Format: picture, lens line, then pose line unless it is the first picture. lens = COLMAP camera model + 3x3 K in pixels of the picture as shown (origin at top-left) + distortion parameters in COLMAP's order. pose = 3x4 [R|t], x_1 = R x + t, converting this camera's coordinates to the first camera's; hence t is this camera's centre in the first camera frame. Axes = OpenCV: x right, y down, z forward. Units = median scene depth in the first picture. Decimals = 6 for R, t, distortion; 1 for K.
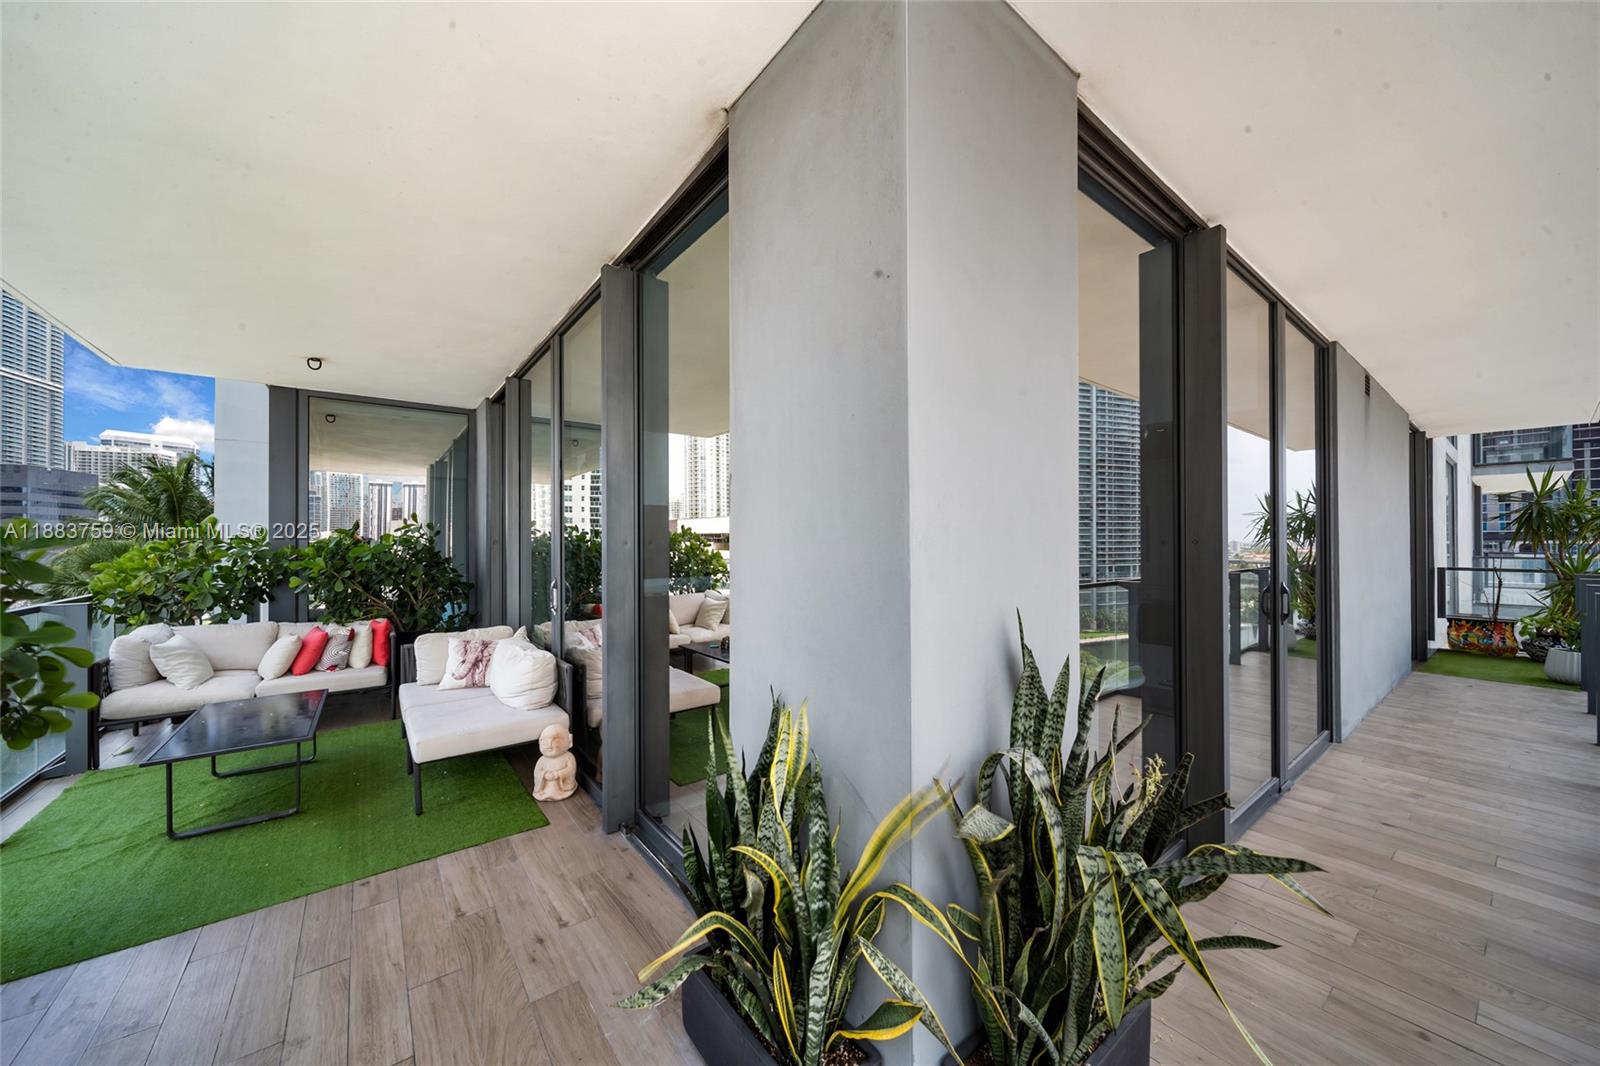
lens RADIAL K [[568.2, 0, 801.5], [0, 568.2, 540.8], [0, 0, 1]] dist [-0.000891, -0.000986]
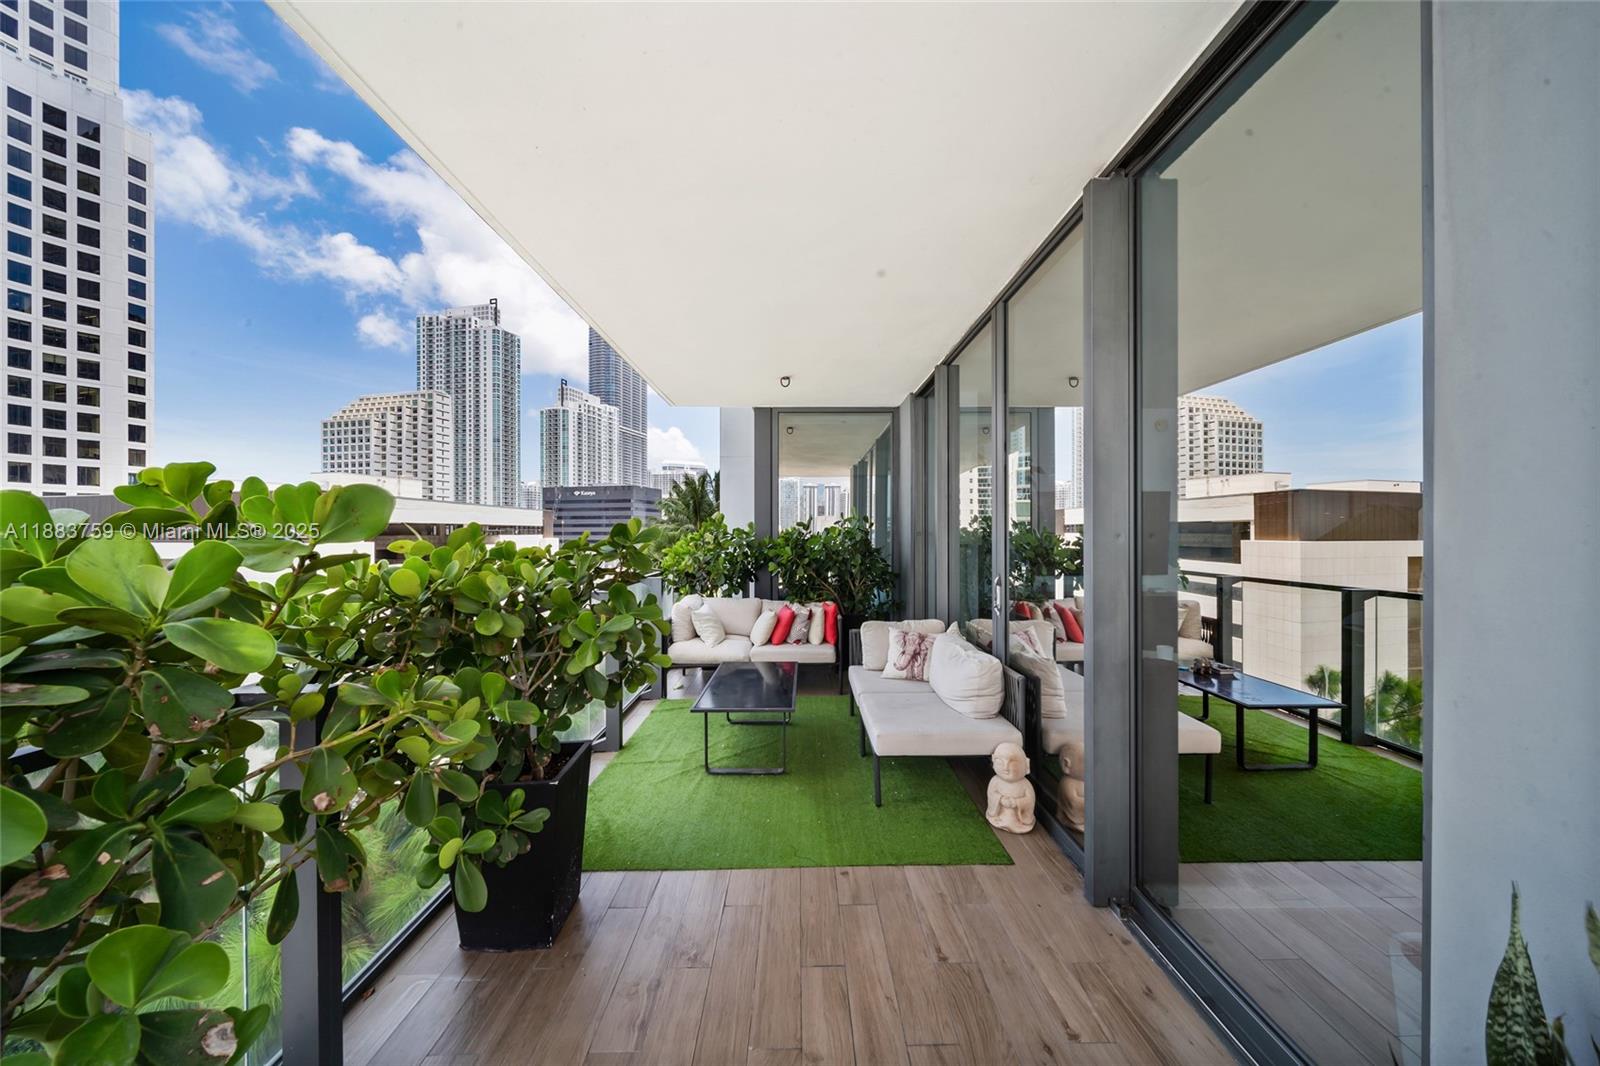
lens RADIAL K [[568.2, 0, 801.5], [0, 568.2, 540.8], [0, 0, 1]] dist [-0.000891, -0.000986]
pose [[0.795058, 0.009608, -0.606458, -0.135915], [-0.000748, 0.999889, 0.014860, -0.000418], [0.606533, -0.011361, 0.794977, 0.096356]]
